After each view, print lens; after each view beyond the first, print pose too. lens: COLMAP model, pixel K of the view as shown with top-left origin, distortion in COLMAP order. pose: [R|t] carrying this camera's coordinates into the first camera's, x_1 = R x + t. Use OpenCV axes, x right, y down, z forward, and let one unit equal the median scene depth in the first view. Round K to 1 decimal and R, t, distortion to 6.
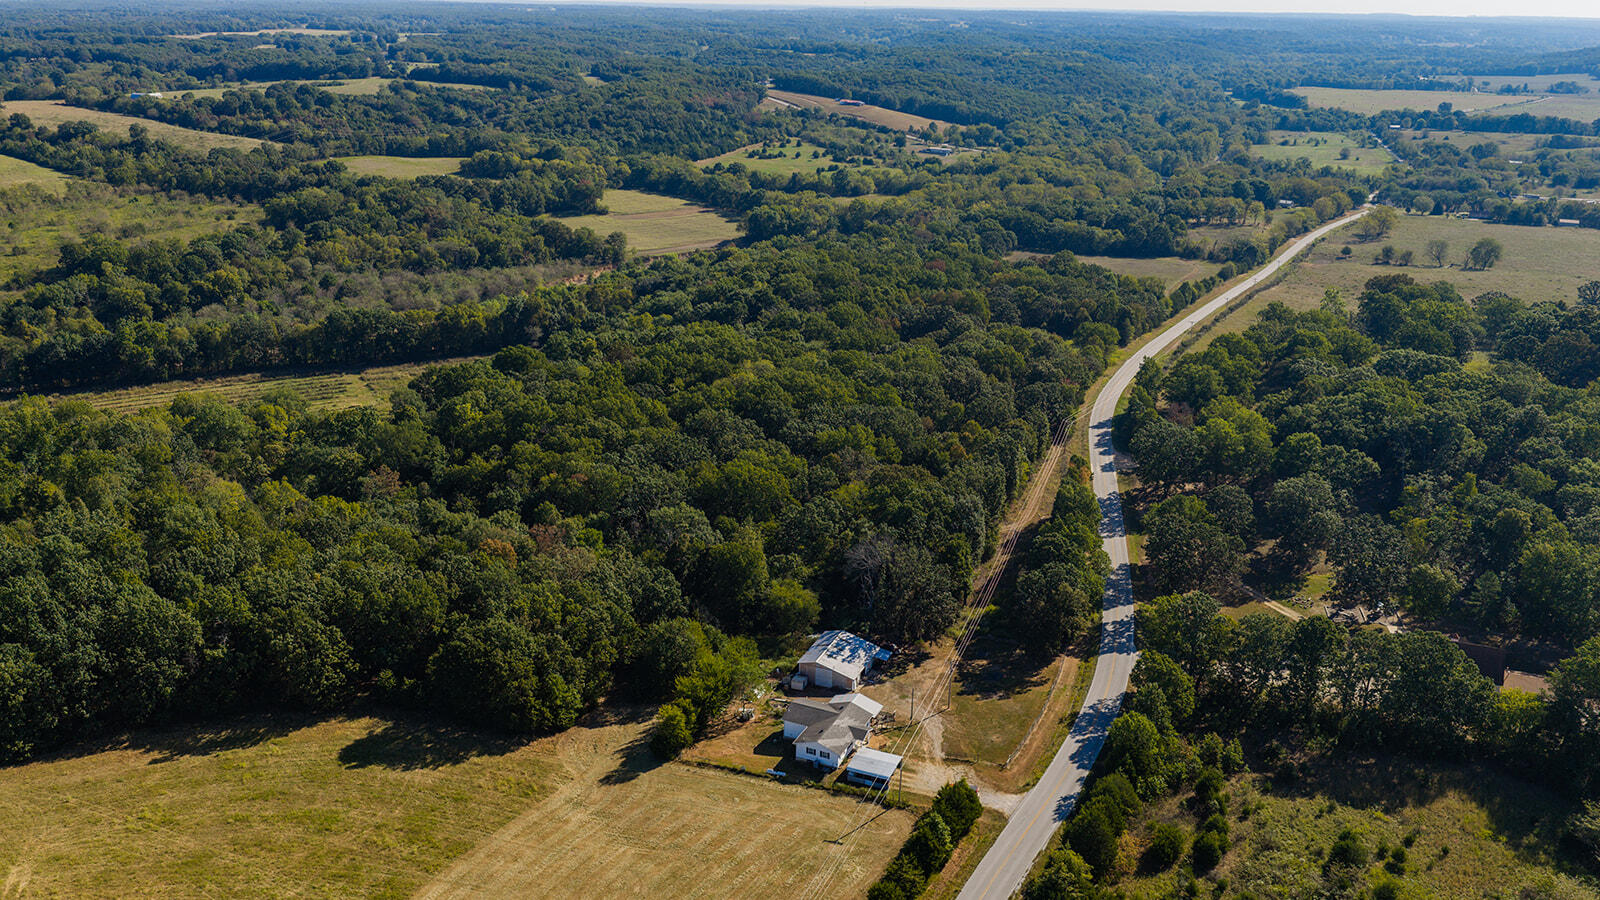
lens RADIAL K [[1323.3, 0, 800.0], [0, 1323.3, 450.0], [0, 0, 1]] dist [0.034912, -0.076001]
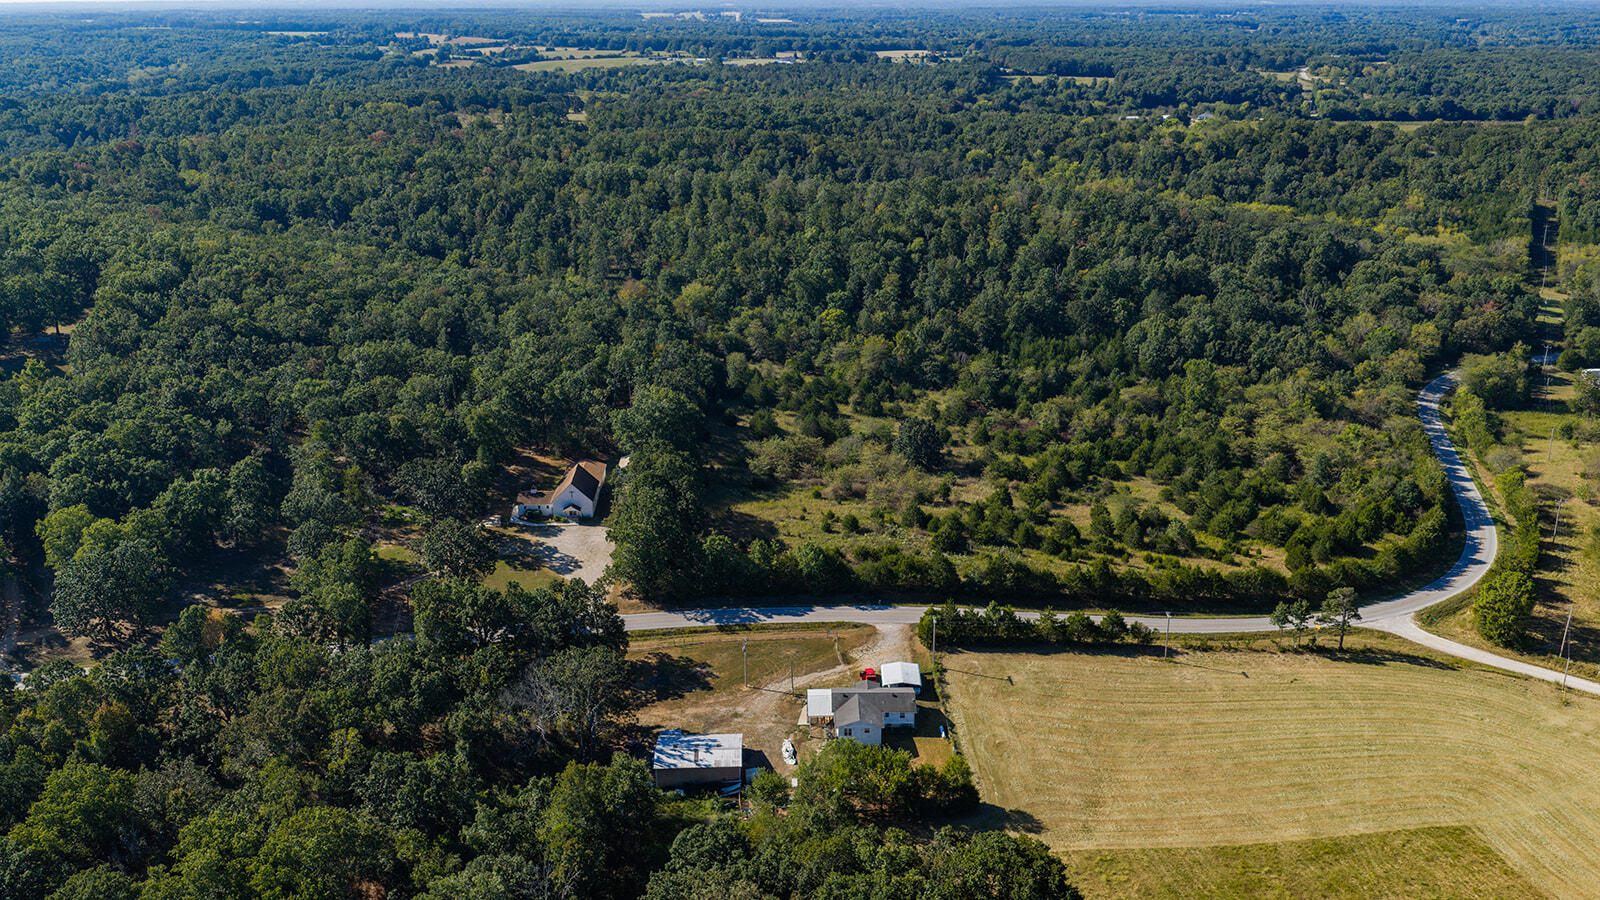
lens RADIAL K [[1323.3, 0, 800.0], [0, 1323.3, 450.0], [0, 0, 1]] dist [0.034912, -0.076001]
pose [[-0.418388, -0.310107, 0.853689, -0.677705], [0.309893, 0.834769, 0.455112, -0.387072], [-0.853767, 0.454966, -0.253158, 1.074994]]
